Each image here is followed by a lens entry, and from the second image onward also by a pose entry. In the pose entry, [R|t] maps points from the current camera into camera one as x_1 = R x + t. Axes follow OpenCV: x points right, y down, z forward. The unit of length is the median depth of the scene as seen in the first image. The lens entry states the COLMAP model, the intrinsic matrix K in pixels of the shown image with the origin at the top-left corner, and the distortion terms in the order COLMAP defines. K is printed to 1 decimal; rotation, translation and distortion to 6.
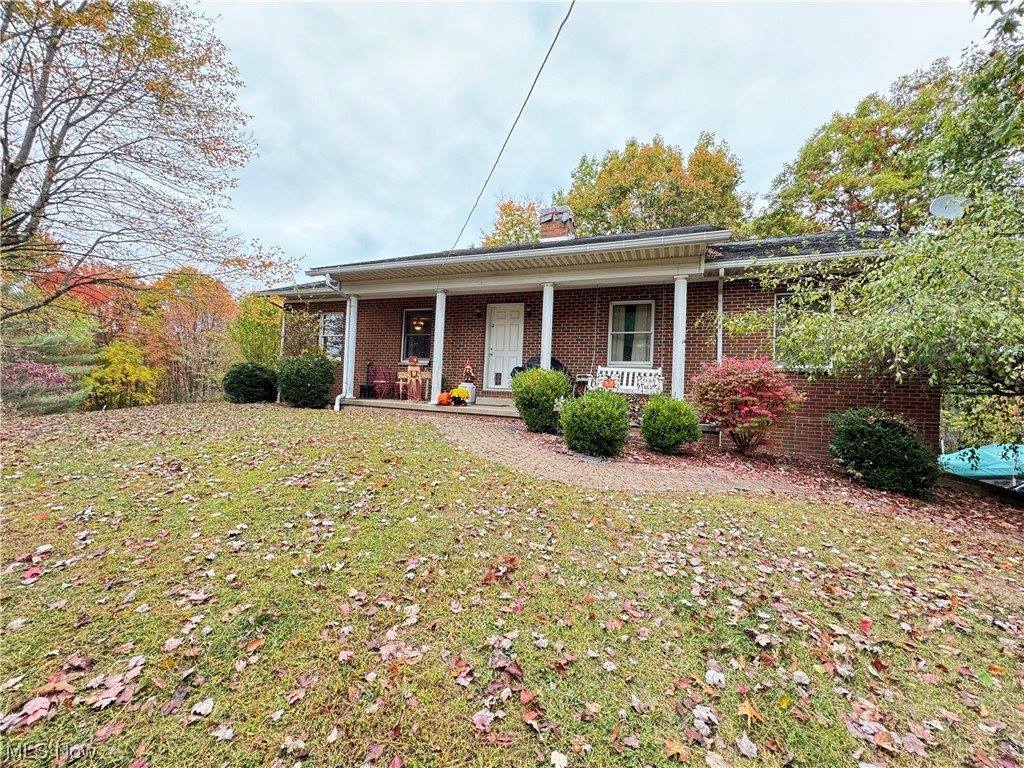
lens RADIAL K [[412.2, 0, 512.0], [0, 412.2, 384.0], [0, 0, 1]] dist [-0.001709, -0.000116]
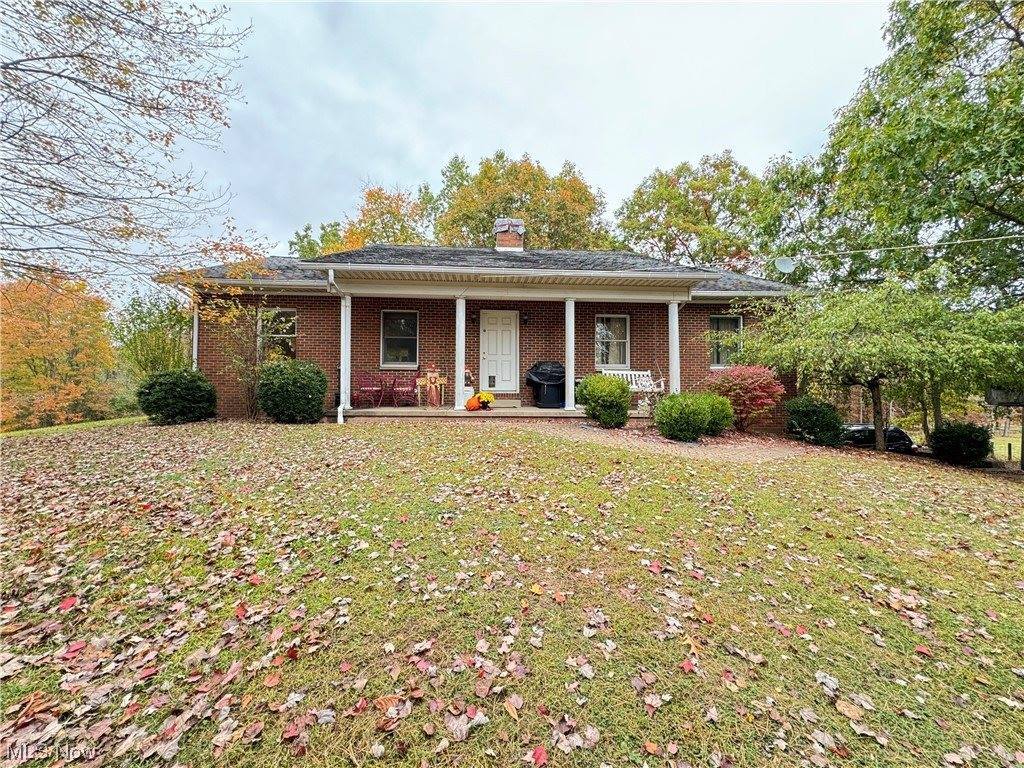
lens RADIAL K [[411.8, 0, 512.0], [0, 411.8, 384.0], [0, 0, 1]] dist [0.001447, 0.000055]
pose [[0.893835, -0.036805, 0.446883, -0.469513], [0.027450, 0.999248, 0.027394, -0.034394], [-0.447556, -0.012219, 0.894173, 0.036875]]
